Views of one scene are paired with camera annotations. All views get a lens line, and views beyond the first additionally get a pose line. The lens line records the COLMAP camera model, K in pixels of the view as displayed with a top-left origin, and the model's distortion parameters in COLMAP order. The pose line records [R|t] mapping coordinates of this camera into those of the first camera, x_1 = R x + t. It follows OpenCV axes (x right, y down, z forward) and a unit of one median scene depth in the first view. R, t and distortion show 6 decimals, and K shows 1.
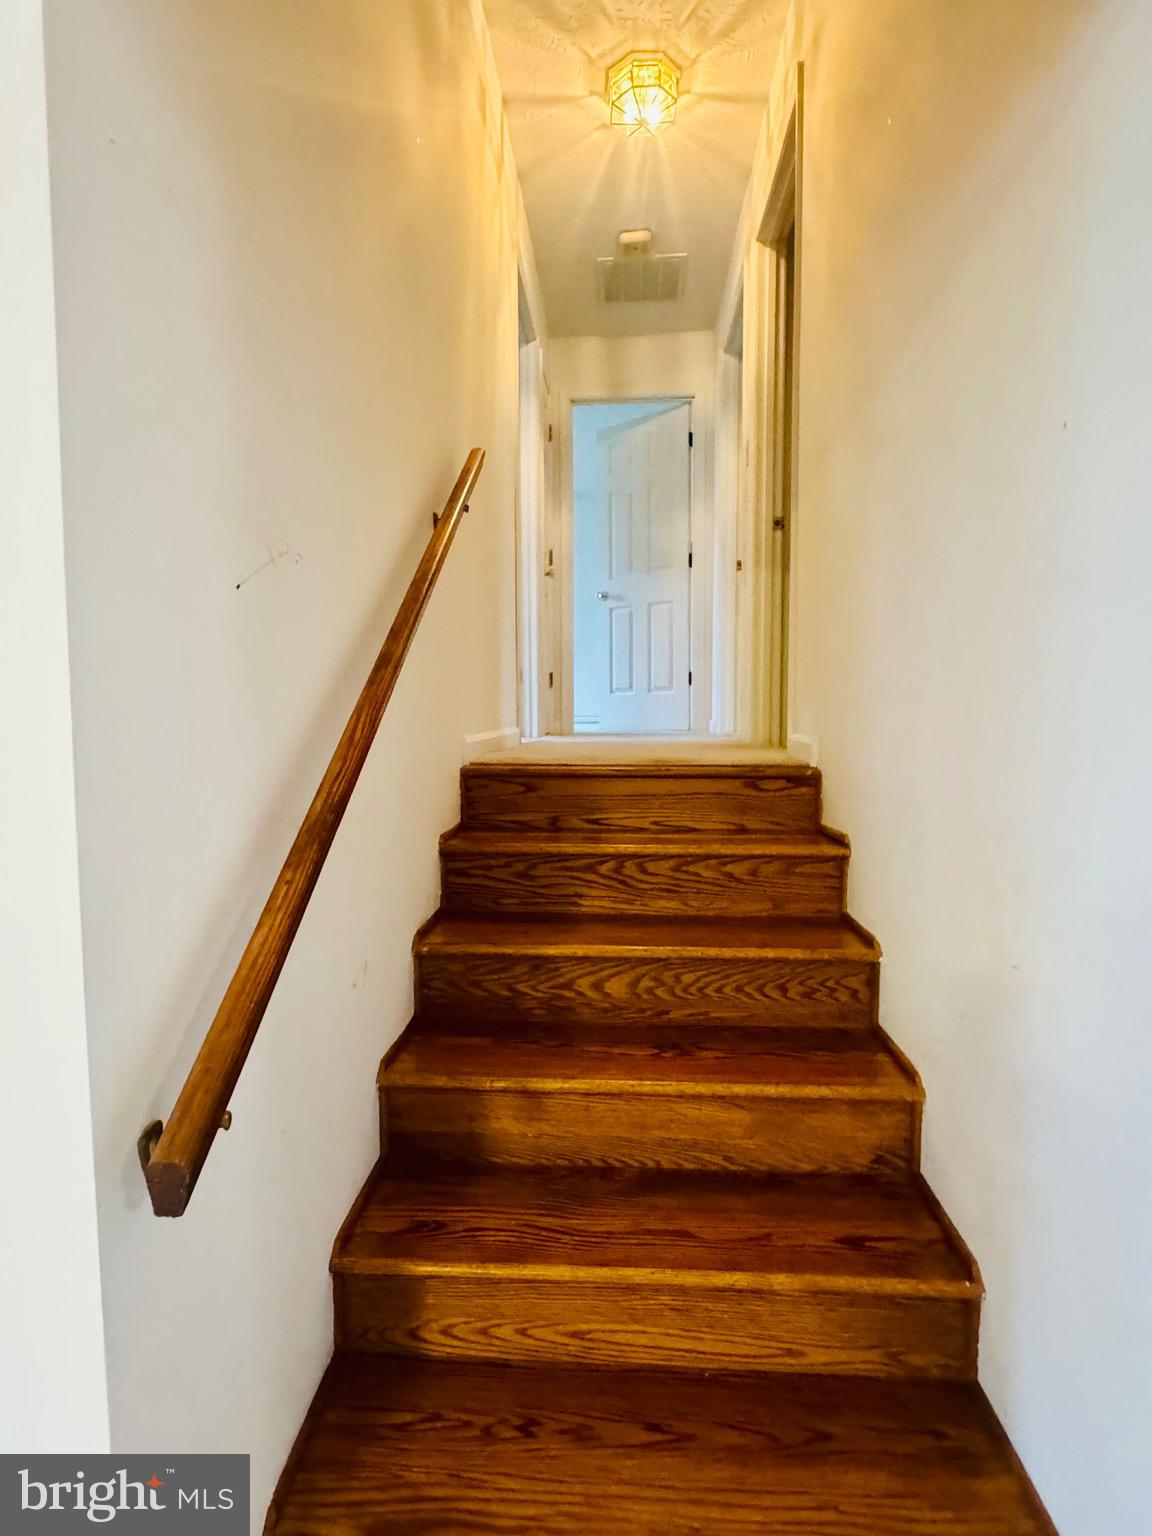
lens RADIAL K [[825.7, 0, 576.0], [0, 825.7, 768.0], [0, 0, 1]] dist [-0.002443, -0.000656]
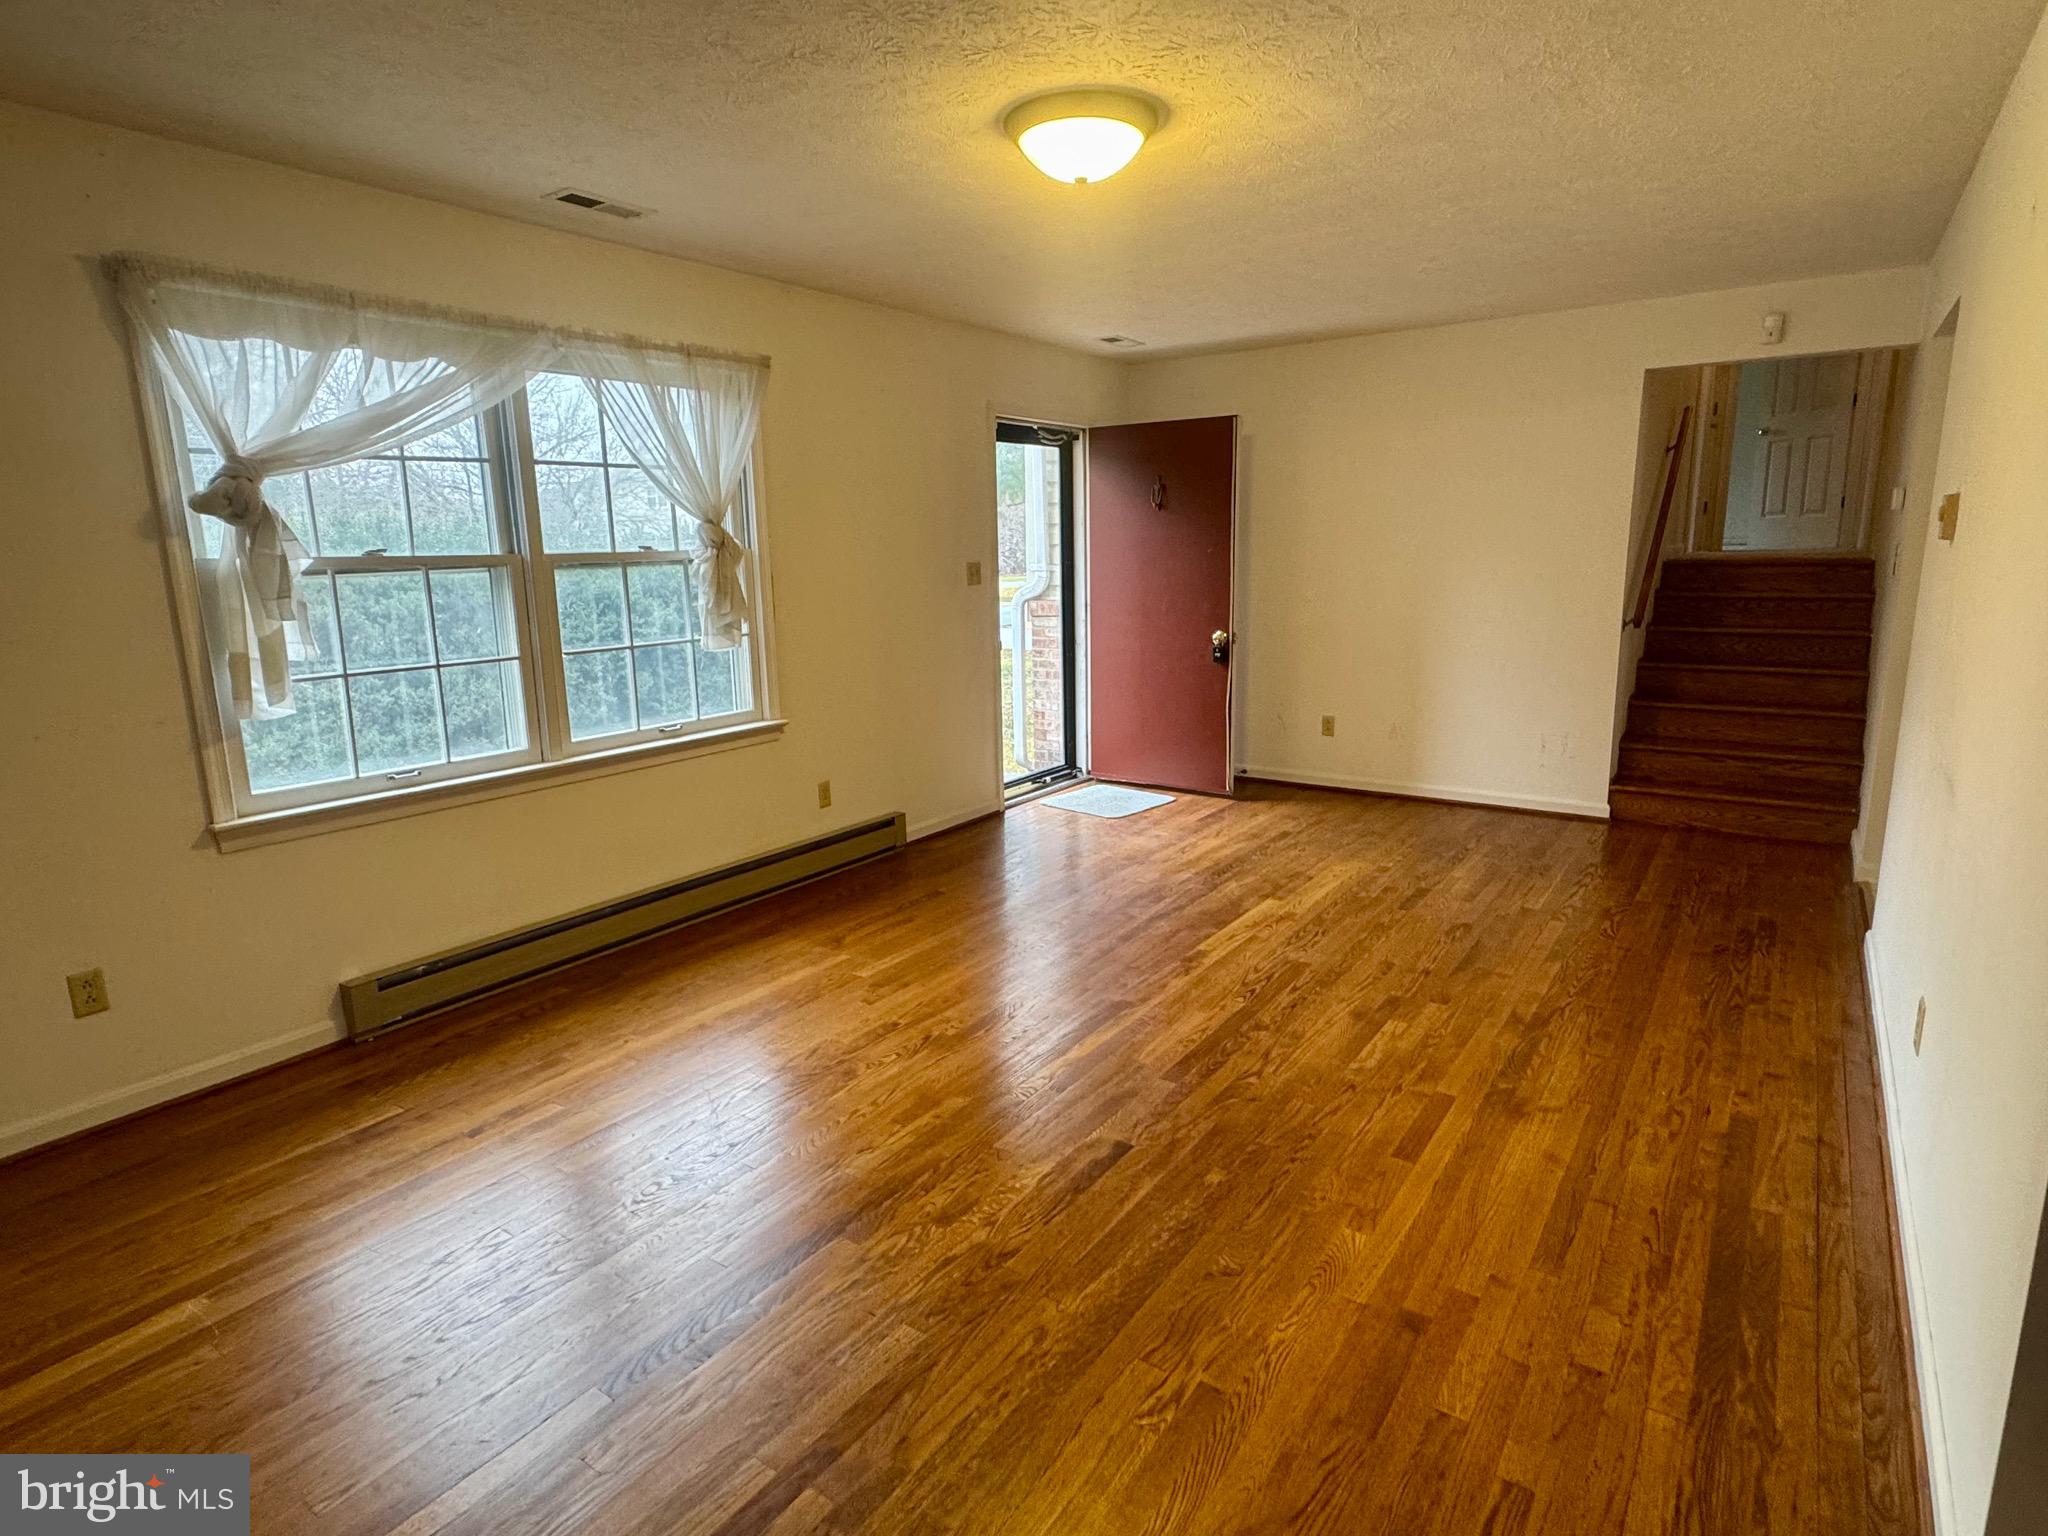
lens RADIAL K [[1100.9, 0, 1024.0], [0, 1100.9, 768.0], [0, 0, 1]] dist [-0.002443, -0.000656]
pose [[0.852089, 0.088877, -0.515795, -0.024427], [-0.019399, 0.990163, 0.138569, 0.116052], [0.523037, -0.108068, 0.845431, -1.586035]]
